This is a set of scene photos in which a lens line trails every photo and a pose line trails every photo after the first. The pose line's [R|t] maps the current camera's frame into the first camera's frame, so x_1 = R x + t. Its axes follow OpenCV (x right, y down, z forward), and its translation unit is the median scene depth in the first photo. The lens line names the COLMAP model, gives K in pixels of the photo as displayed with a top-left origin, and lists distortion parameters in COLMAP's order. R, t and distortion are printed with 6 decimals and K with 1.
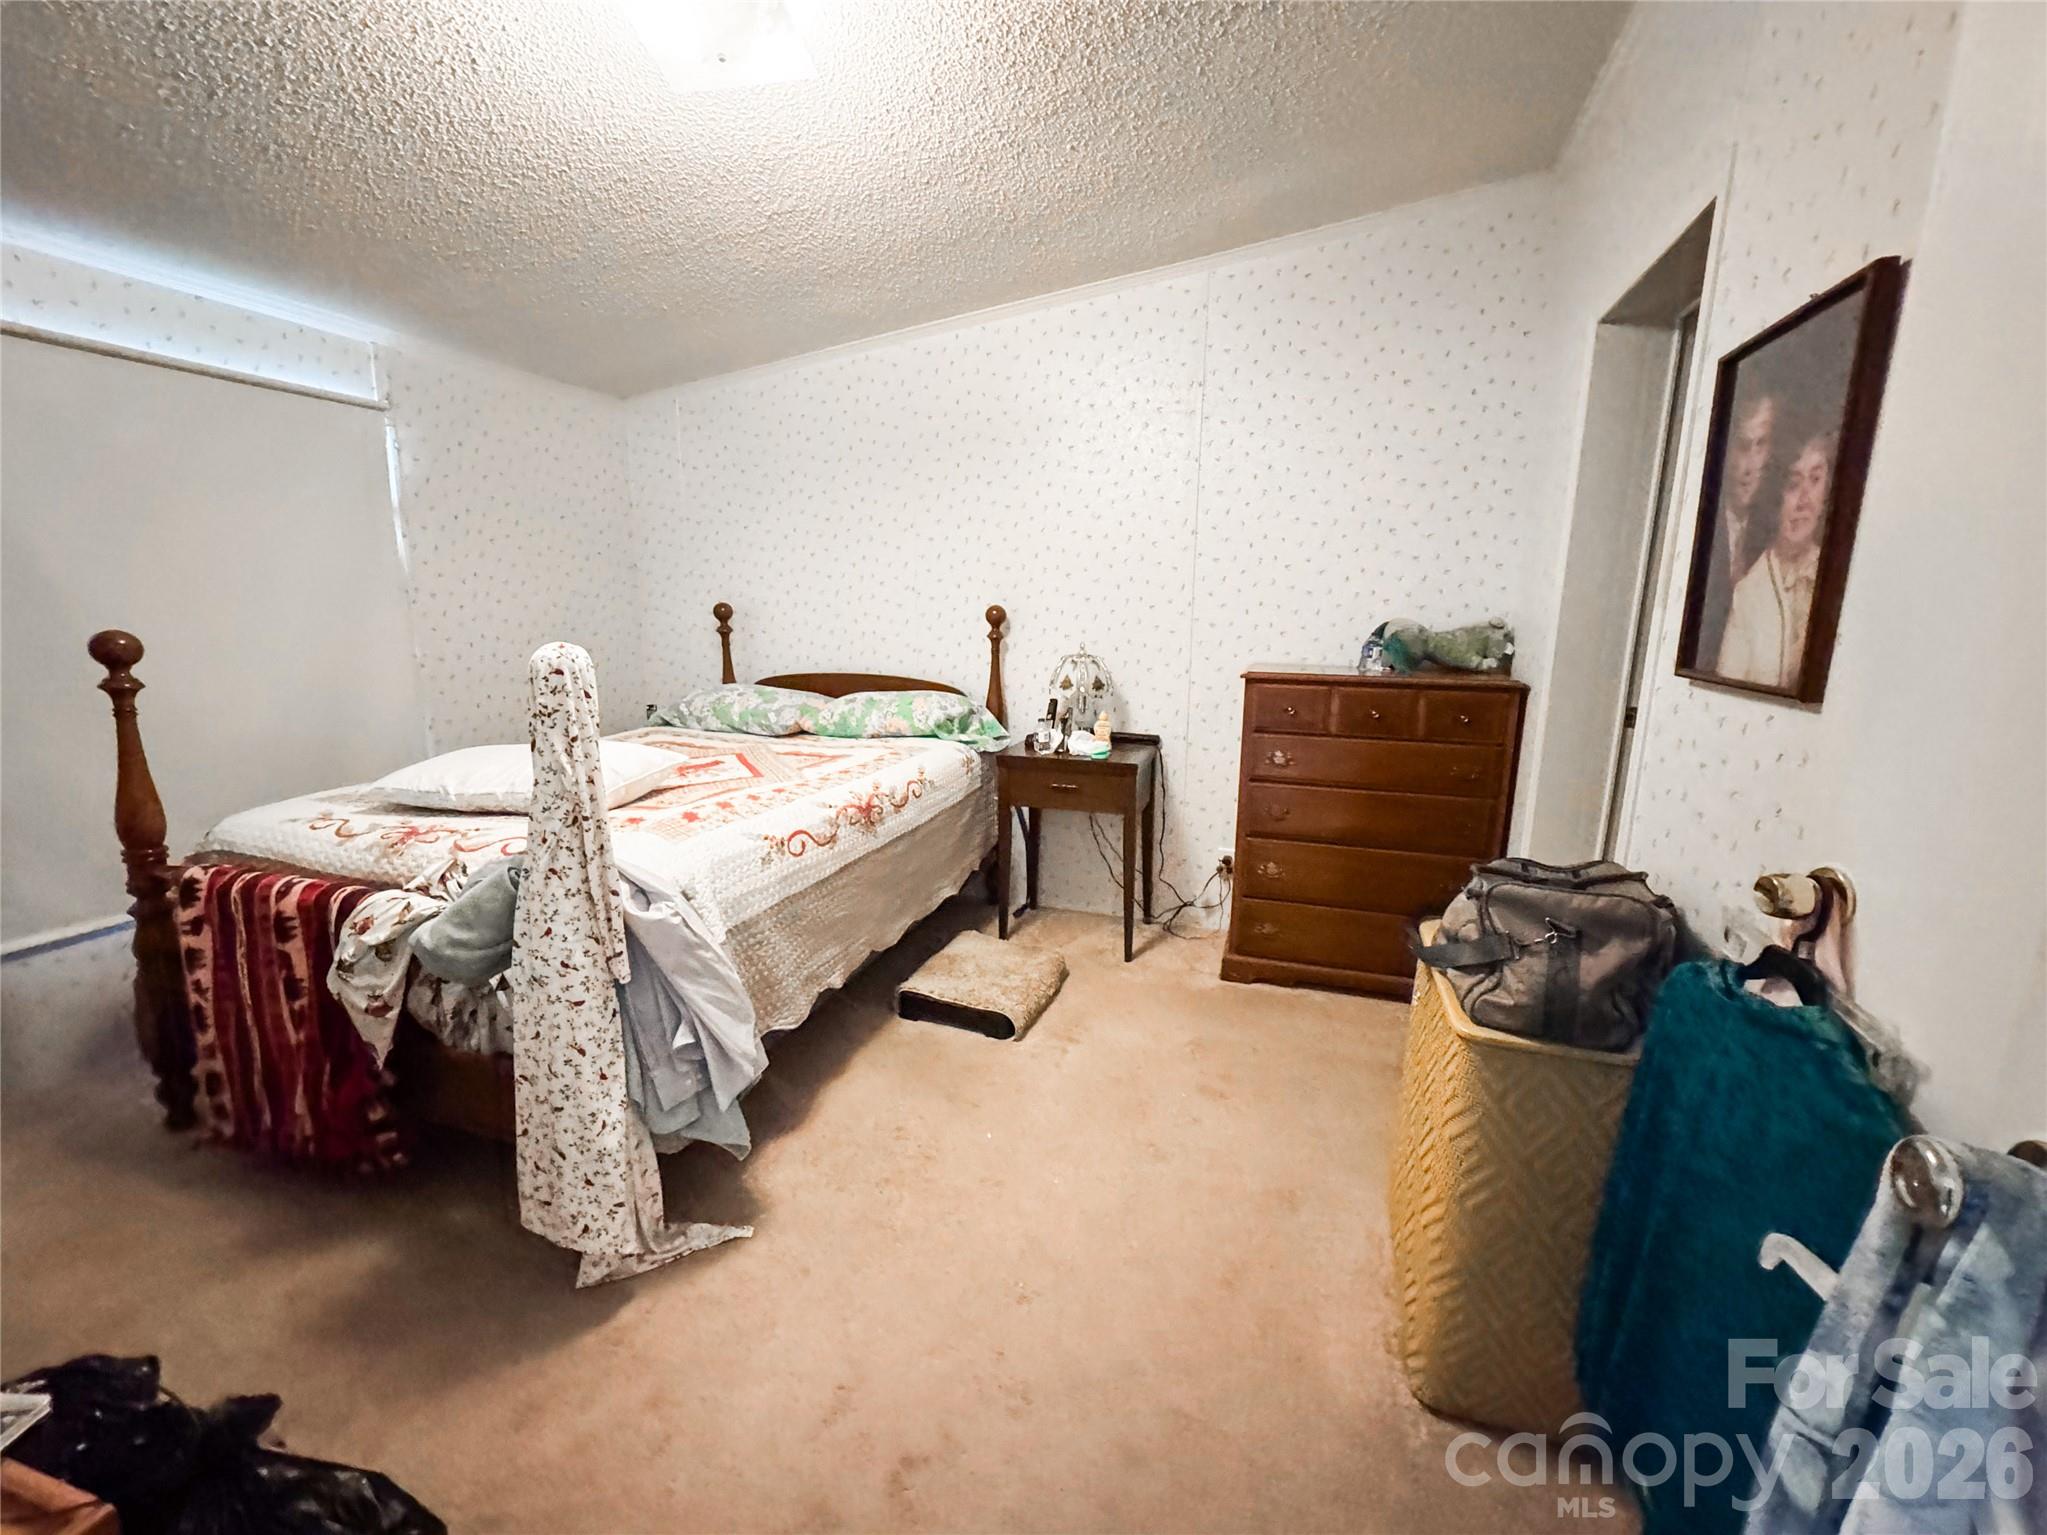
lens RADIAL K [[835.8, 0, 1023.5], [0, 835.8, 767.5], [0, 0, 1]] dist [-0.001075, 0.000293]
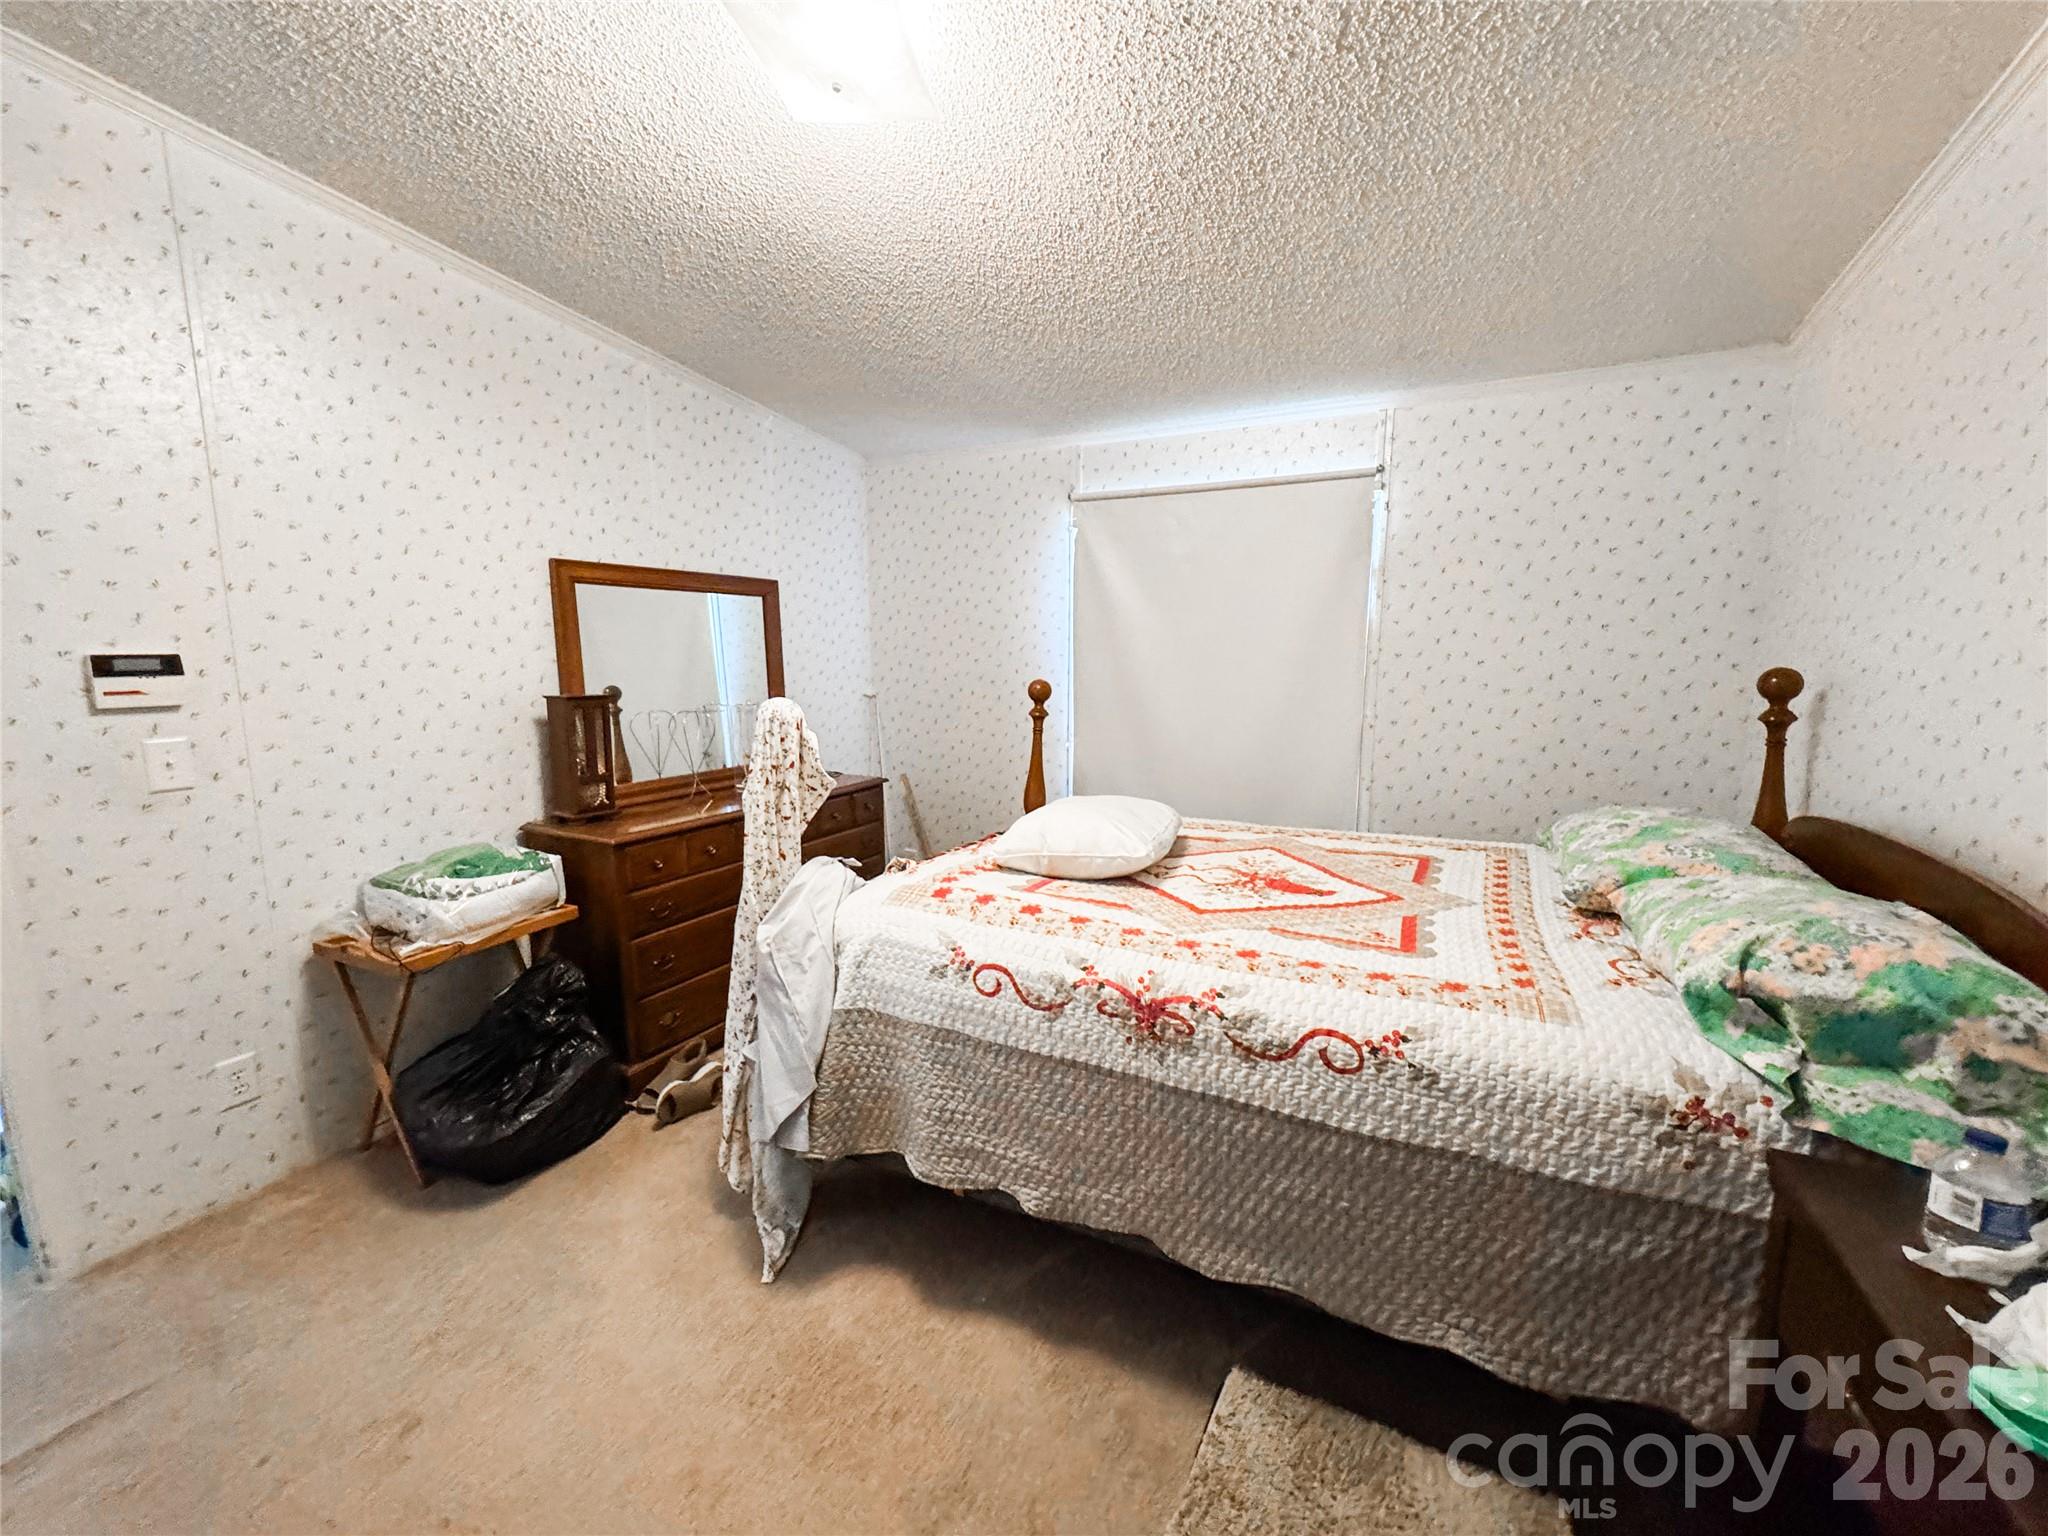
lens RADIAL K [[836.2, 0, 1024.0], [0, 836.2, 768.0], [0, 0, 1]] dist [-0.001075, 0.000293]
pose [[-0.153058, 0.129208, -0.979734, 0.406785], [-0.193019, 0.968412, 0.157869, -0.202260], [0.969184, 0.213270, -0.123284, 0.978703]]
